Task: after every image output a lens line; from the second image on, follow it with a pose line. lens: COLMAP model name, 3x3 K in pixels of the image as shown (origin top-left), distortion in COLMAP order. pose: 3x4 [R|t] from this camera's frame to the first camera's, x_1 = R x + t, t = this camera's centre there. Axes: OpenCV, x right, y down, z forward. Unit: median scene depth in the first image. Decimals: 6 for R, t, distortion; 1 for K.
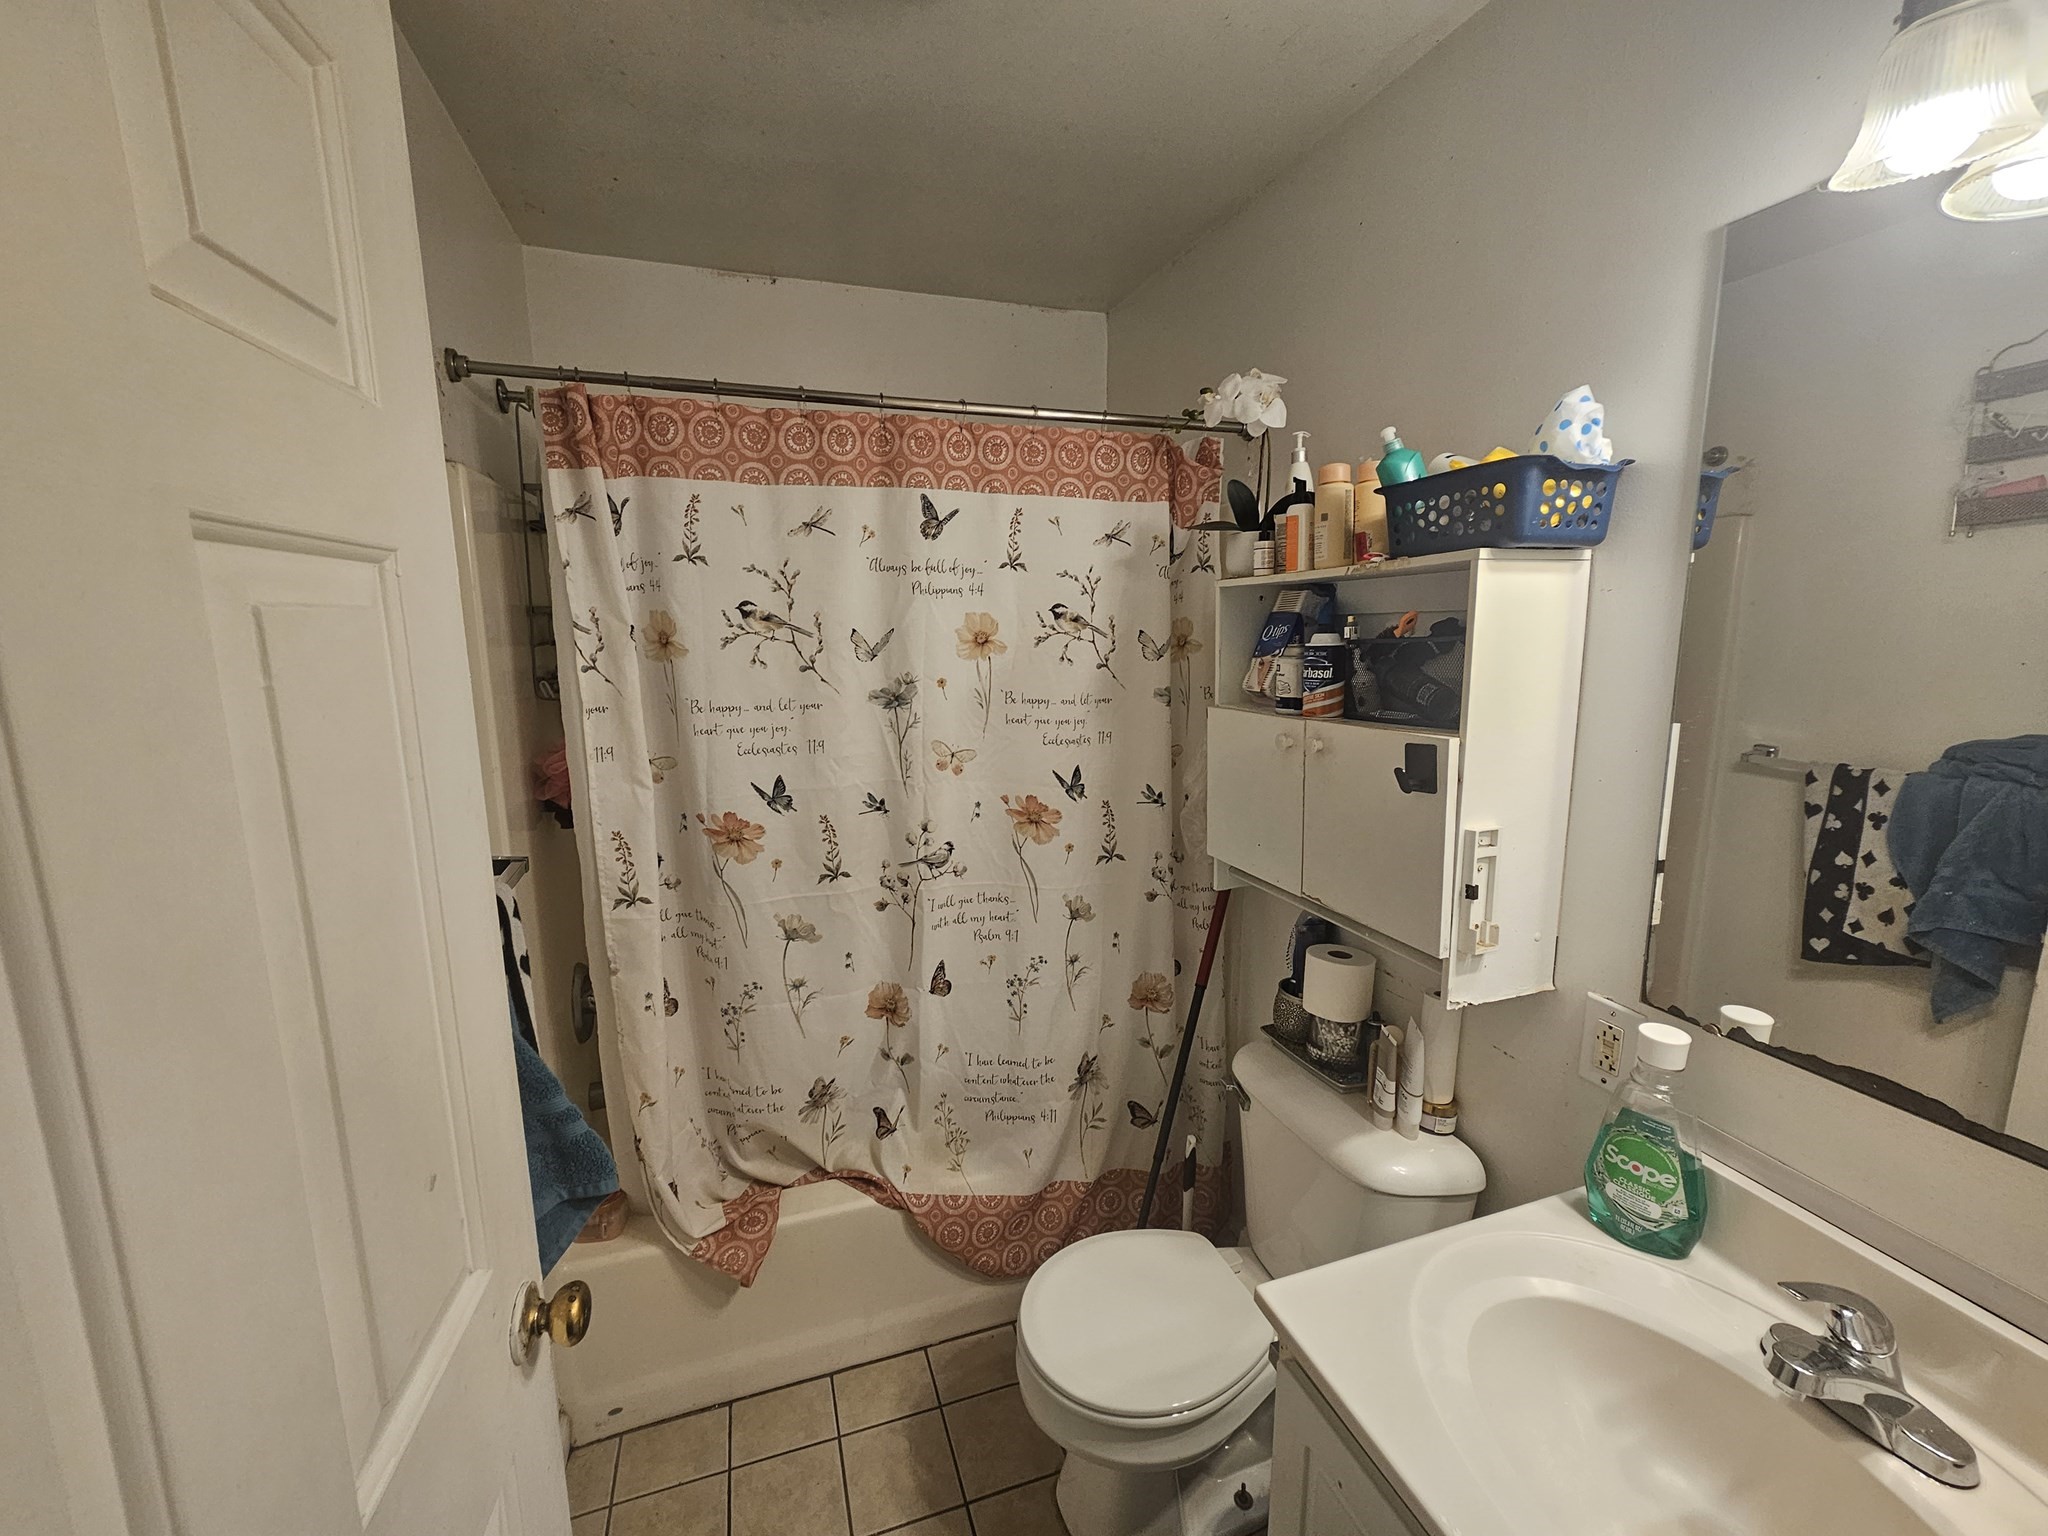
lens RADIAL K [[849.7, 0, 1019.4], [0, 849.7, 765.4], [0, 0, 1]] dist [-0.004796, 0.002059]
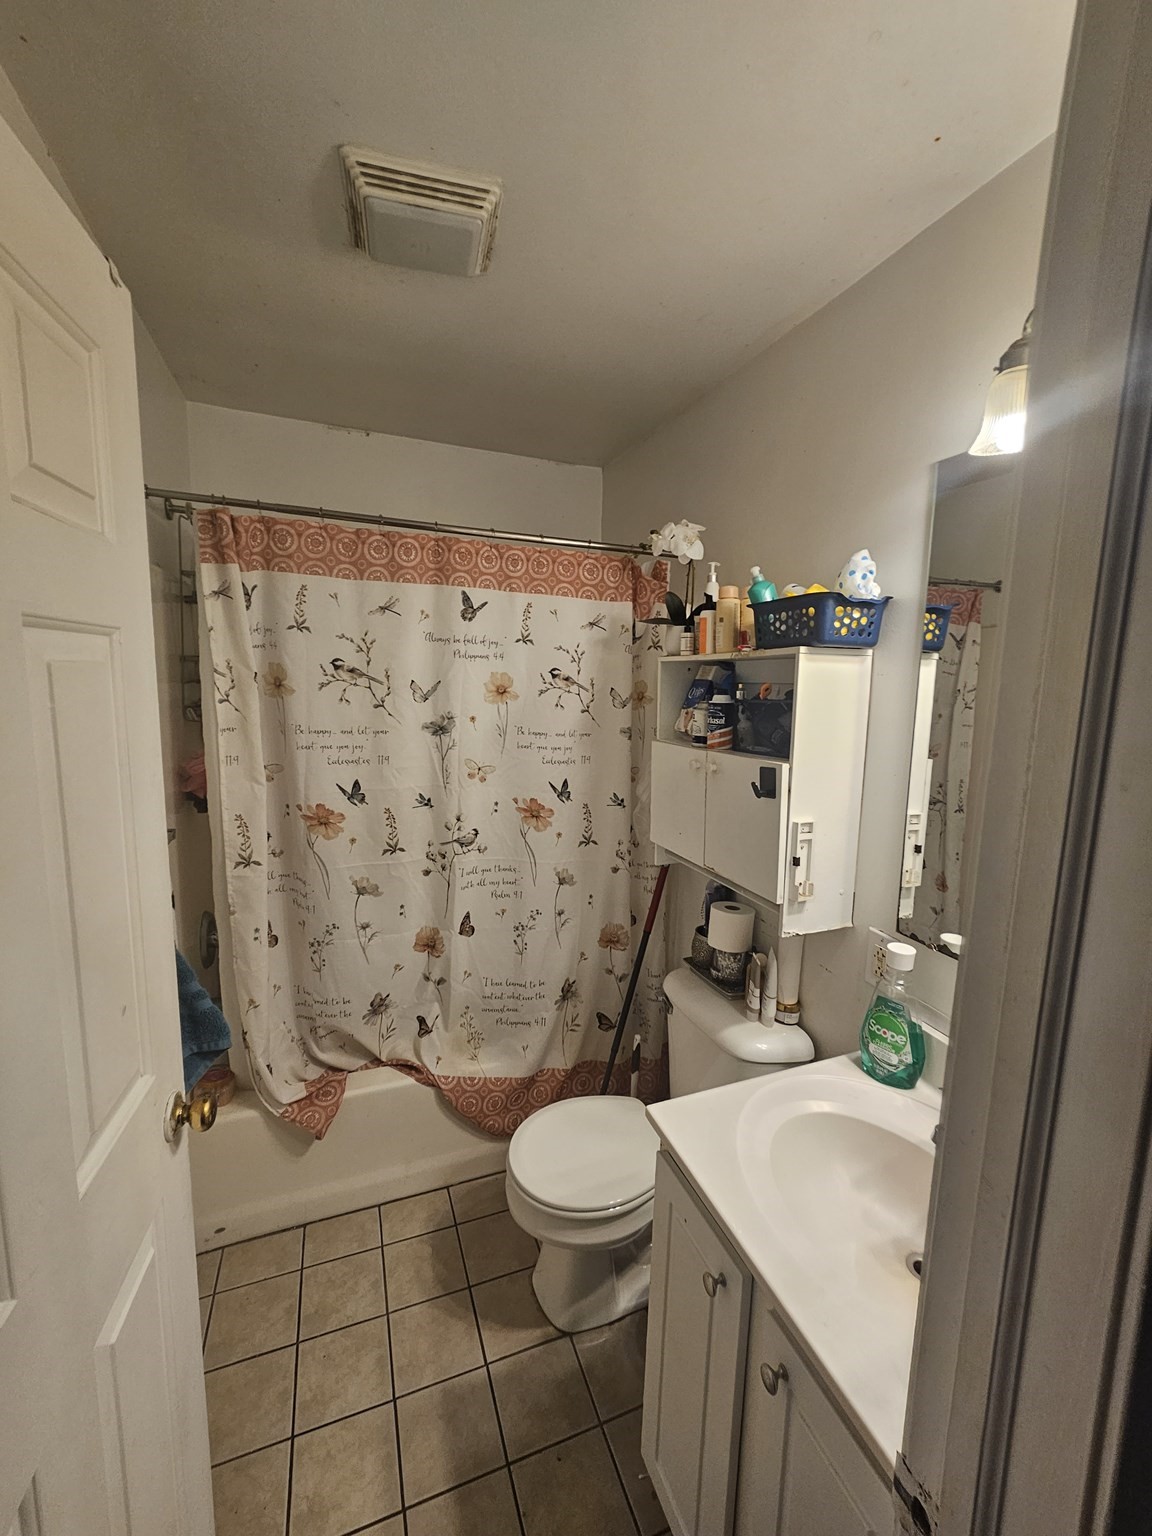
lens RADIAL K [[637.3, 0, 587.8], [0, 637.3, 766.8], [0, 0, 1]] dist [-0.004796, 0.002059]
pose [[0.997625, 0.028851, 0.062547, 0.043757], [-0.027191, 0.999259, -0.027233, 0.010601], [-0.063286, 0.025468, 0.997670, -0.111859]]
